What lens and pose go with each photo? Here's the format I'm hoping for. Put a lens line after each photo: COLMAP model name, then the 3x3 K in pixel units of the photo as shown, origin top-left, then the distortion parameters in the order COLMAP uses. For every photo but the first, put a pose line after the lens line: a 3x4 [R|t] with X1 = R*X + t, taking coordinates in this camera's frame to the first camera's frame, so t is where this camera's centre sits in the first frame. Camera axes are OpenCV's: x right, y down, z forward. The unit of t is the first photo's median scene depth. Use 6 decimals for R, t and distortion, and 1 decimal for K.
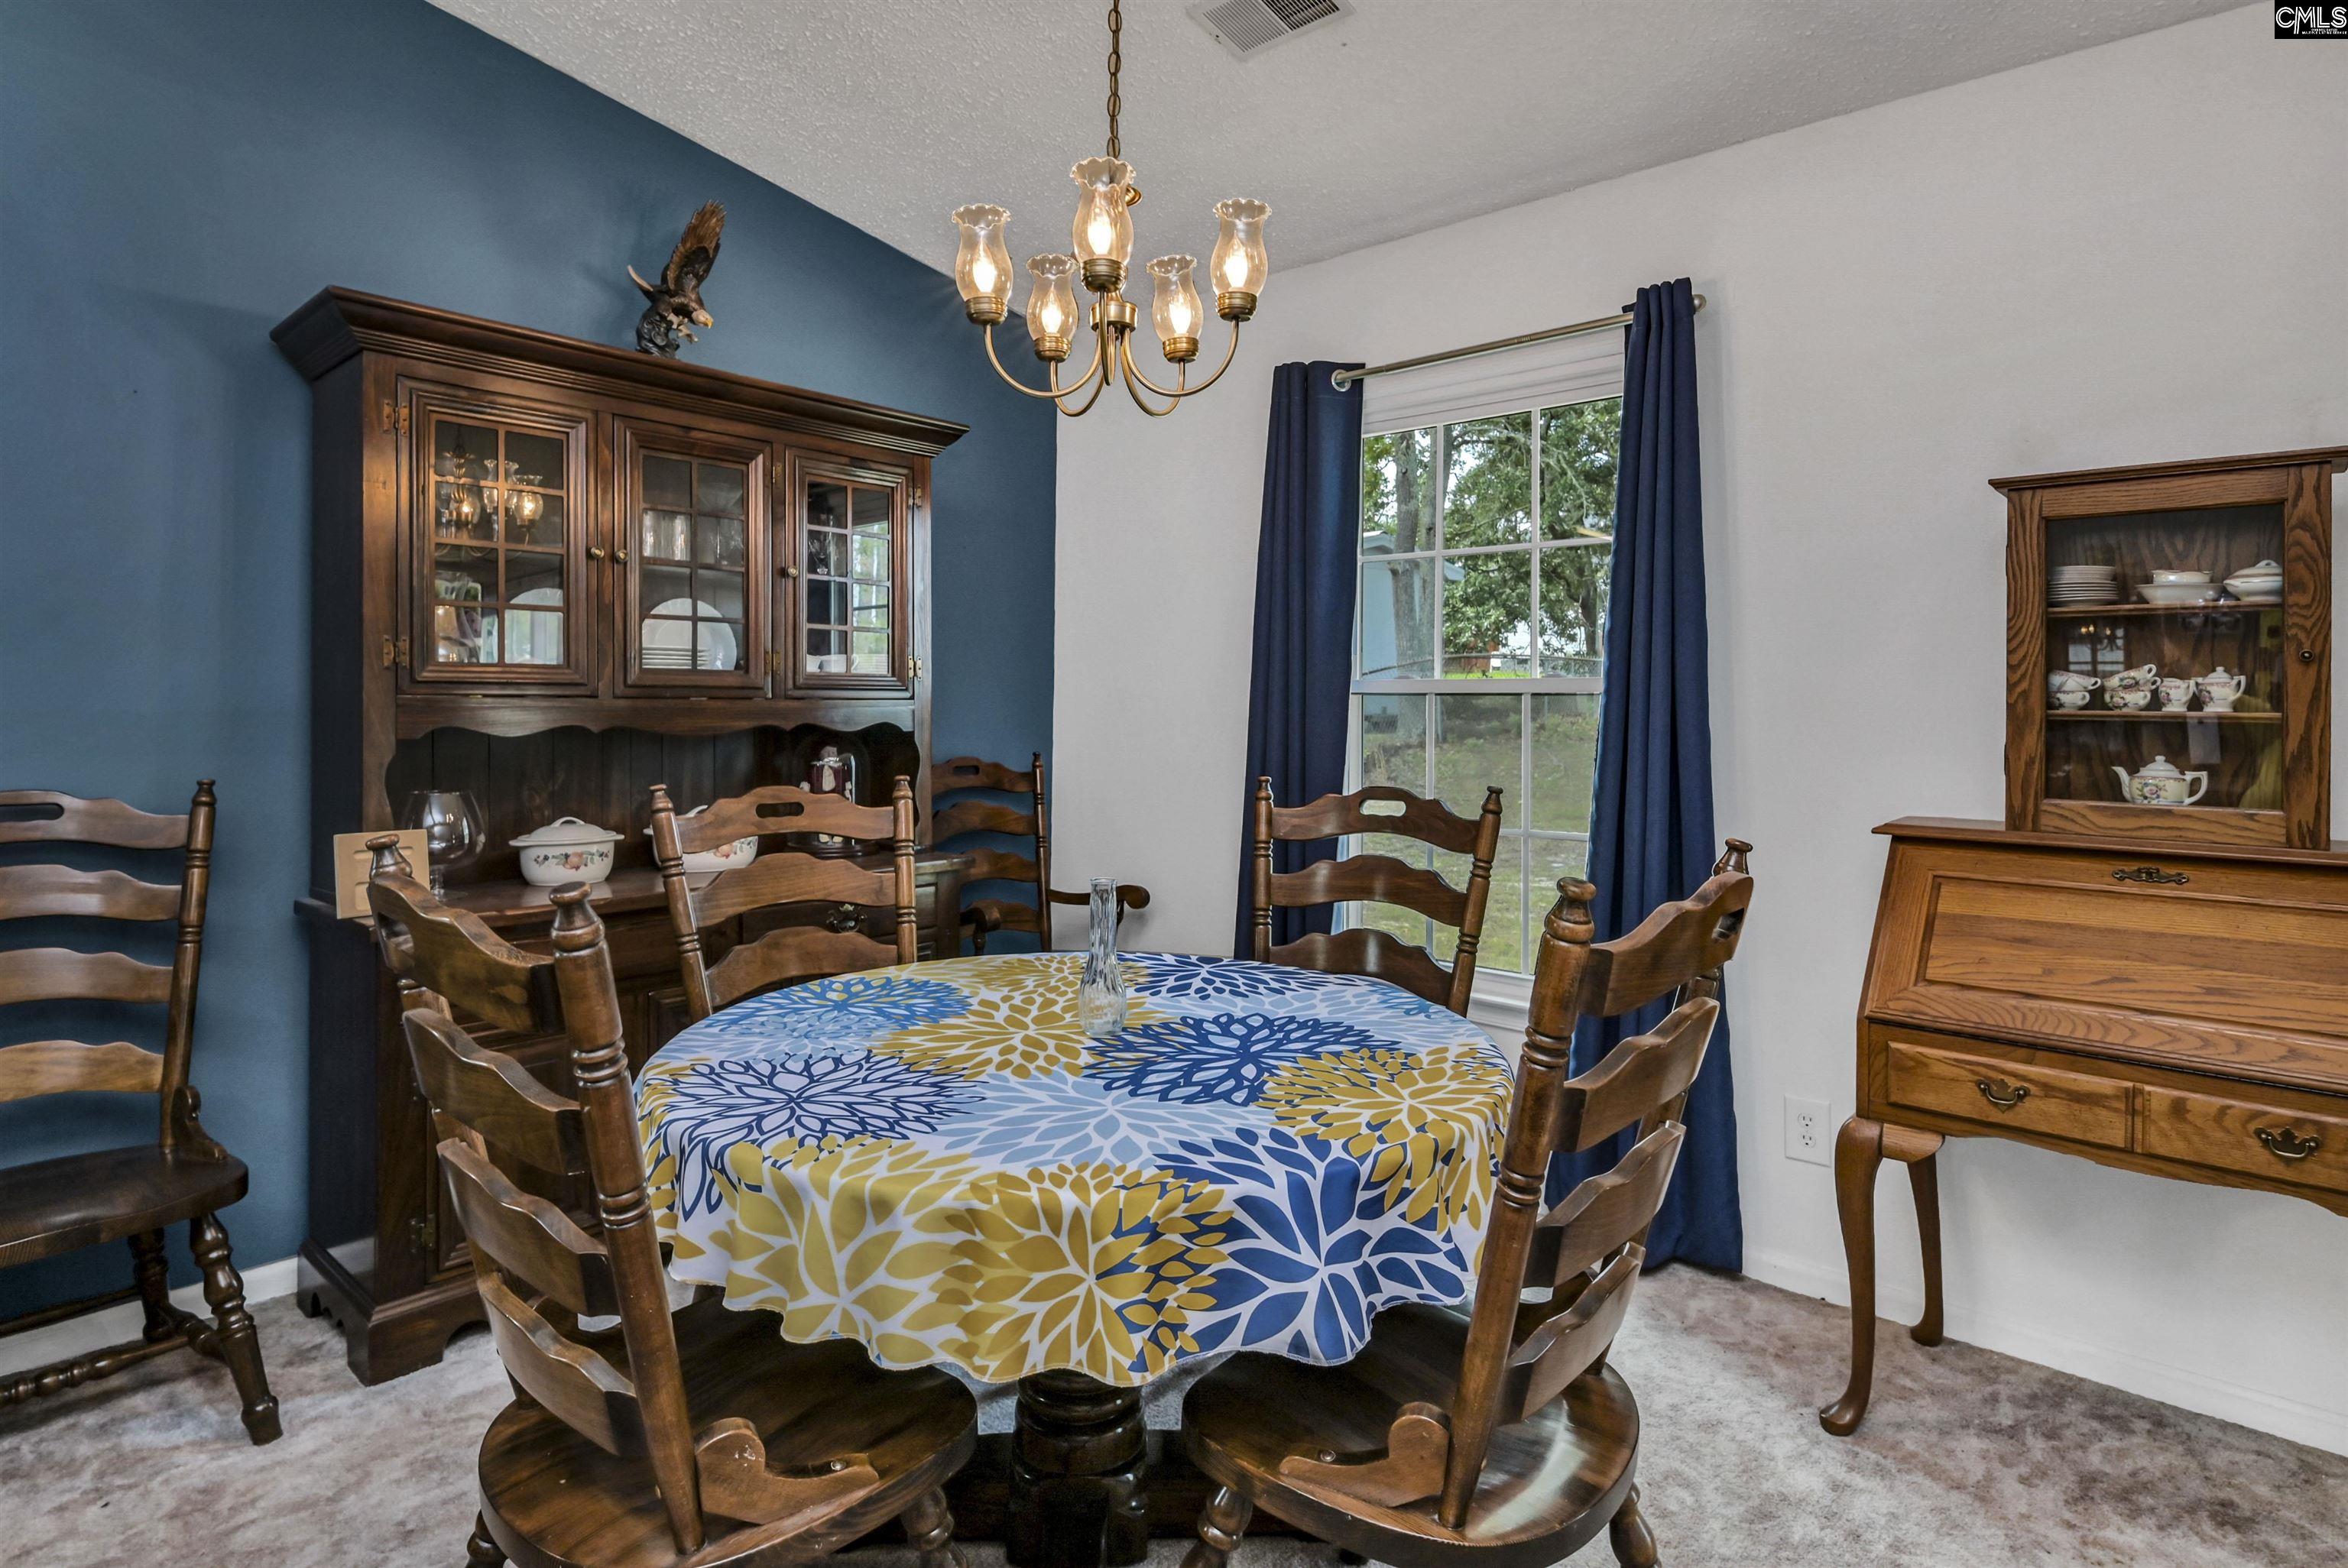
lens RADIAL K [[1219.8, 0, 1231.1], [0, 1219.8, 685.0], [0, 0, 1]] dist [0.000766, -0.000482]
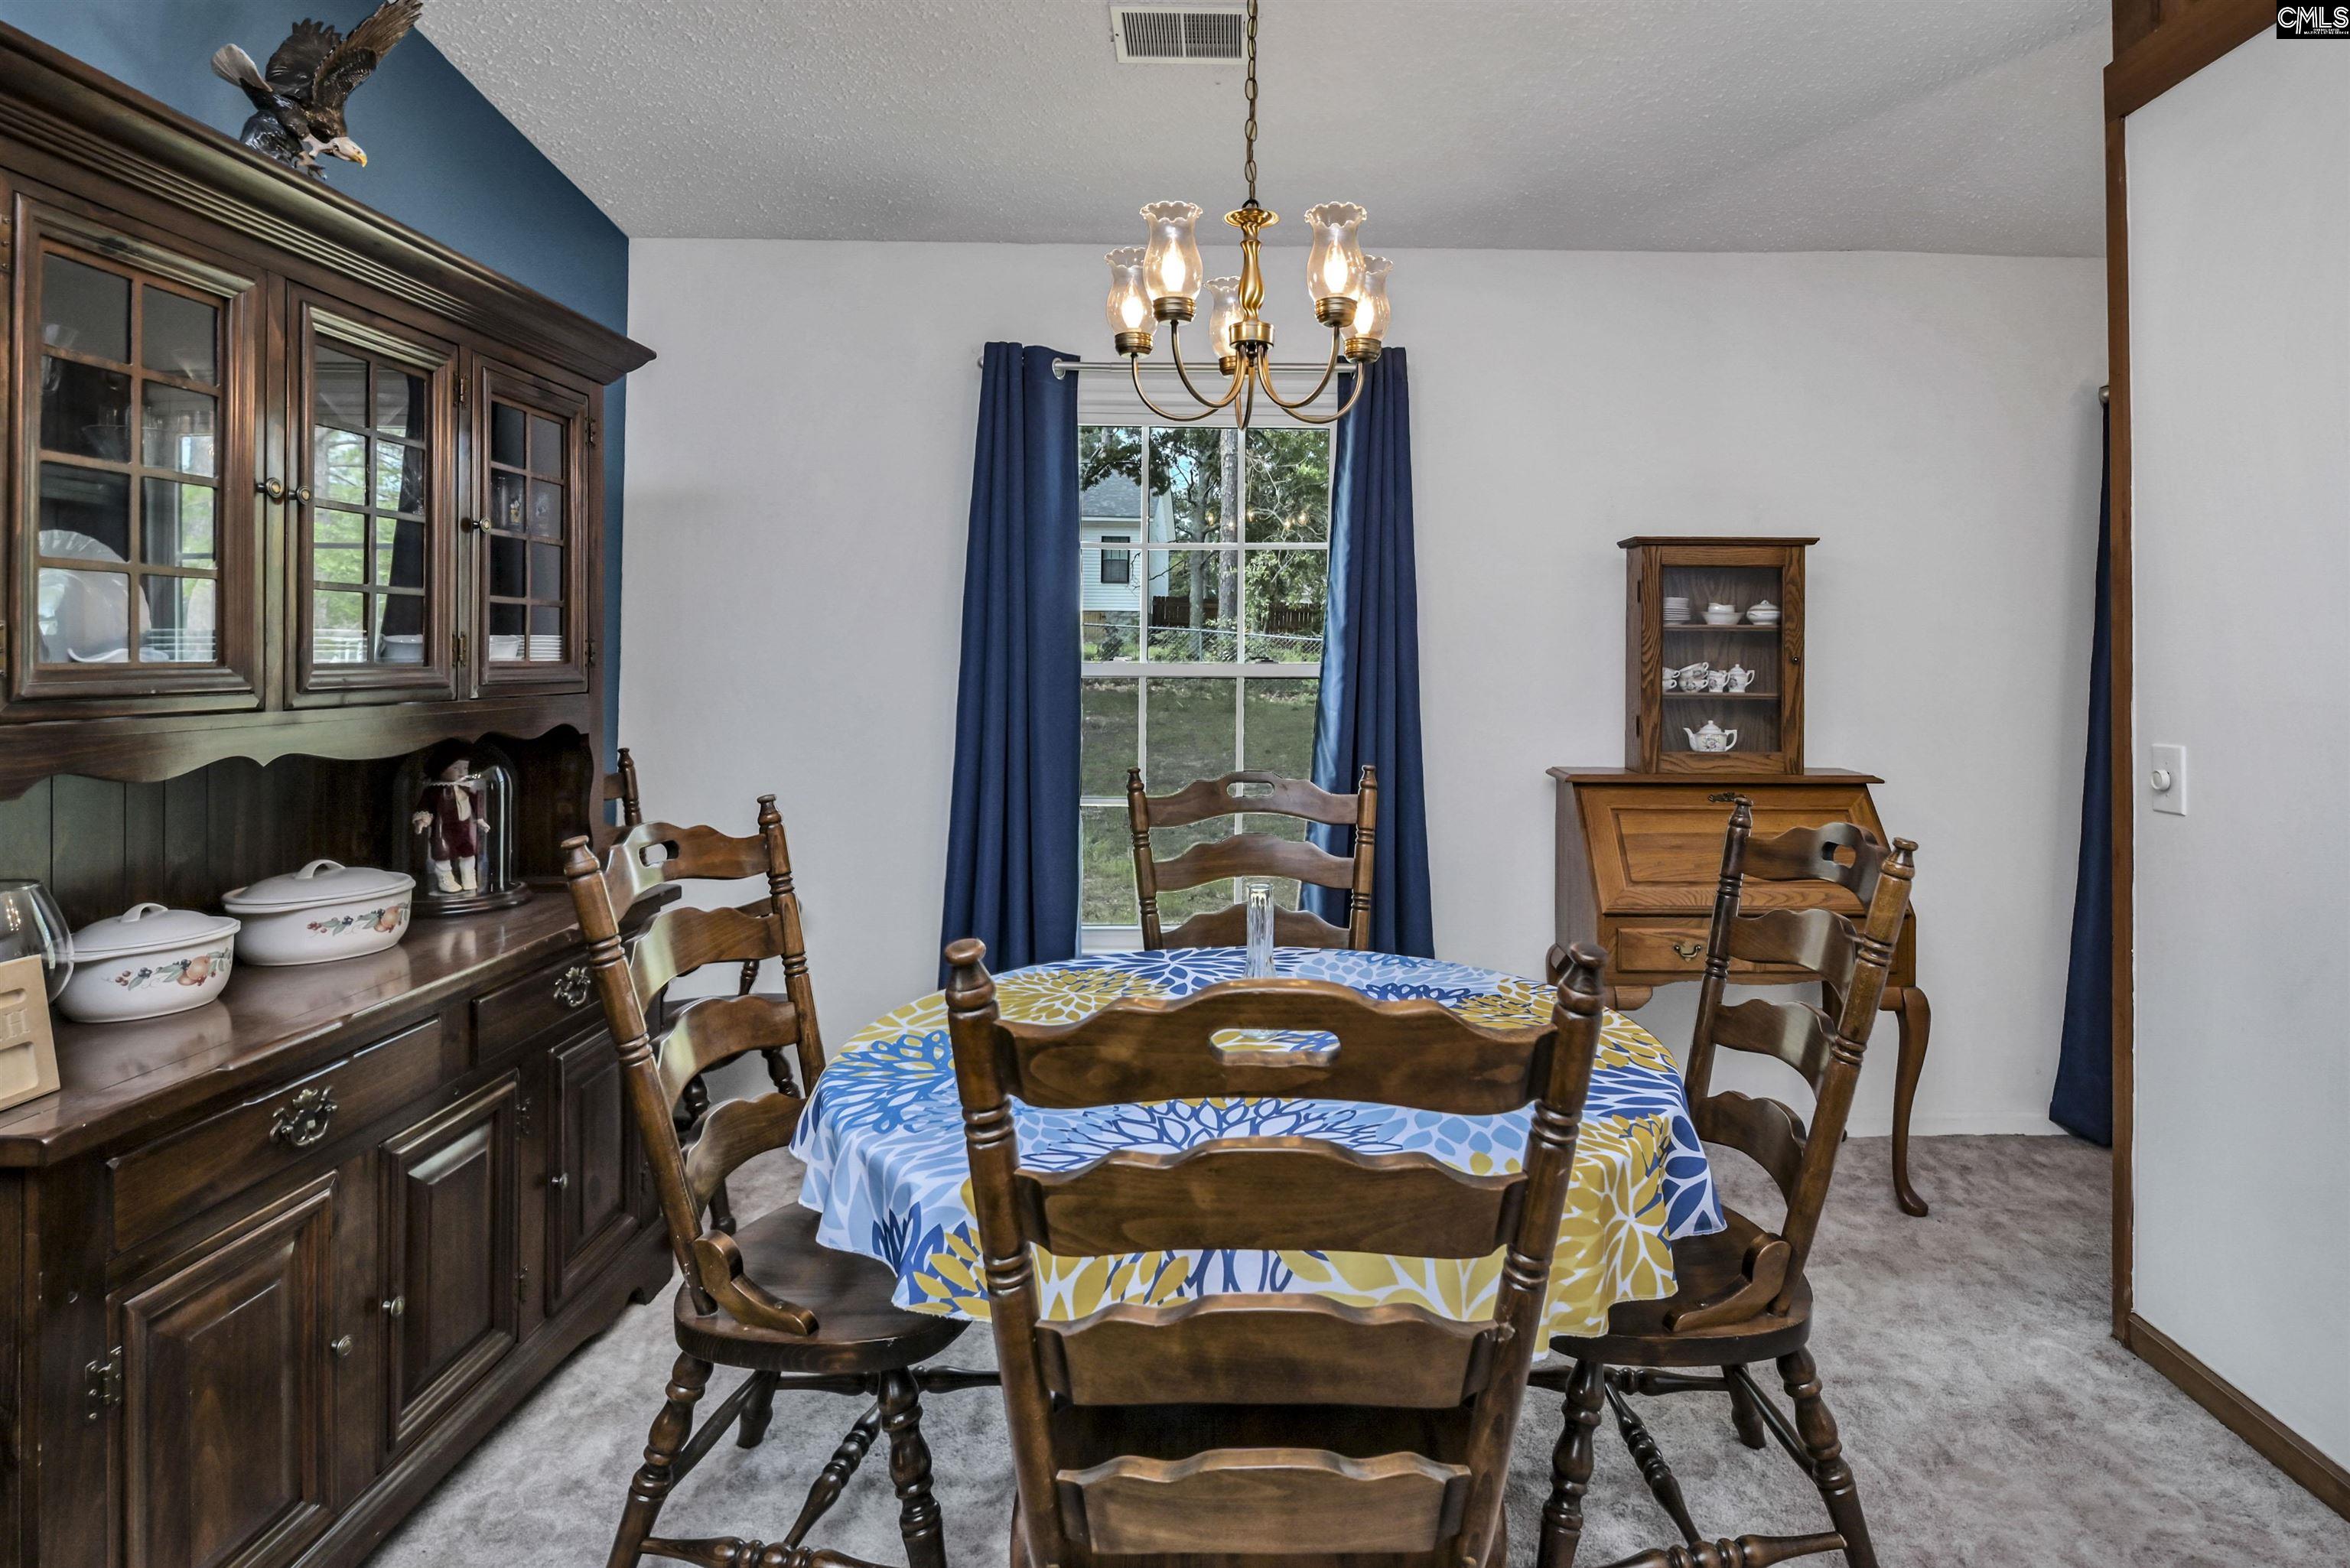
lens RADIAL K [[1195.2, 0, 1260.9], [0, 1195.2, 637.6], [0, 0, 1]] dist [0.001771, -0.000027]
pose [[0.752977, 0.007335, 0.658006, -0.685279], [-0.008812, 0.999961, -0.001062, -0.042123], [-0.657987, -0.004999, 0.753012, 0.219030]]
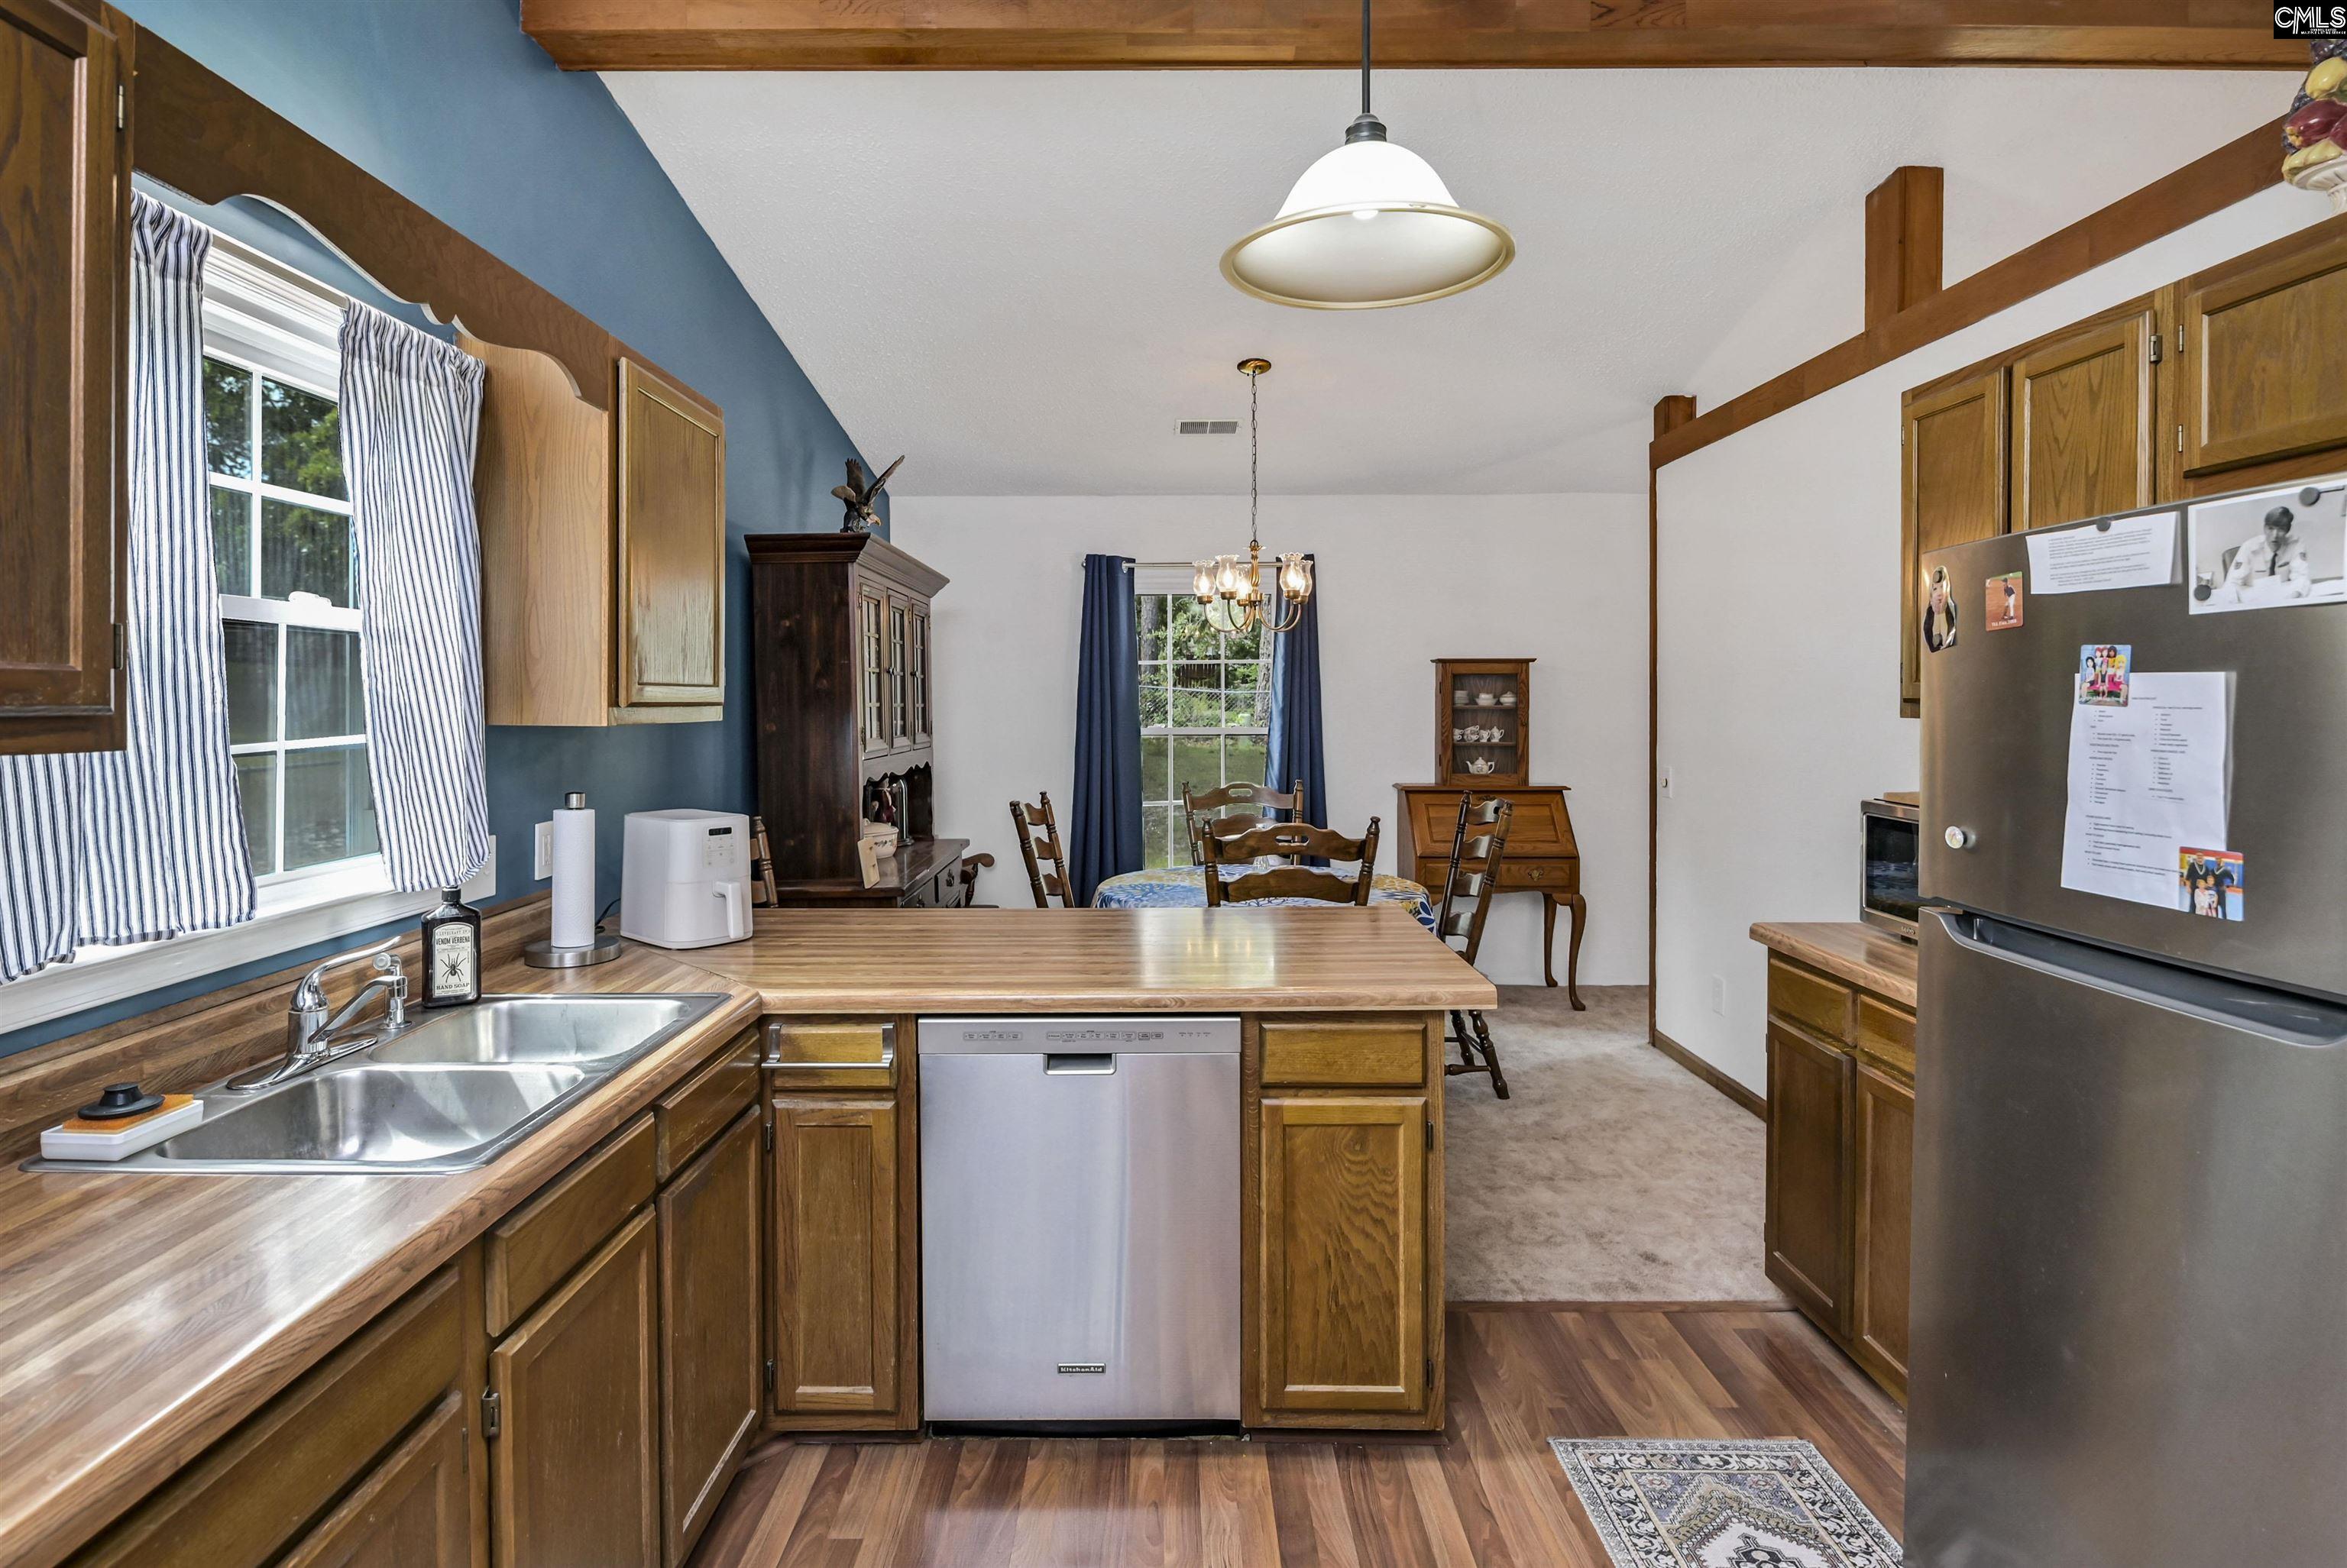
lens RADIAL K [[1186.3, 0, 1133.4], [0, 1186.3, 715.0], [0, 0, 1]] dist [0.000297, -0.006620]
pose [[0.763518, -0.017189, 0.645558, -1.679944], [-0.001975, 0.999579, 0.028952, -0.121827], [-0.645783, -0.023380, 0.763163, -0.616986]]
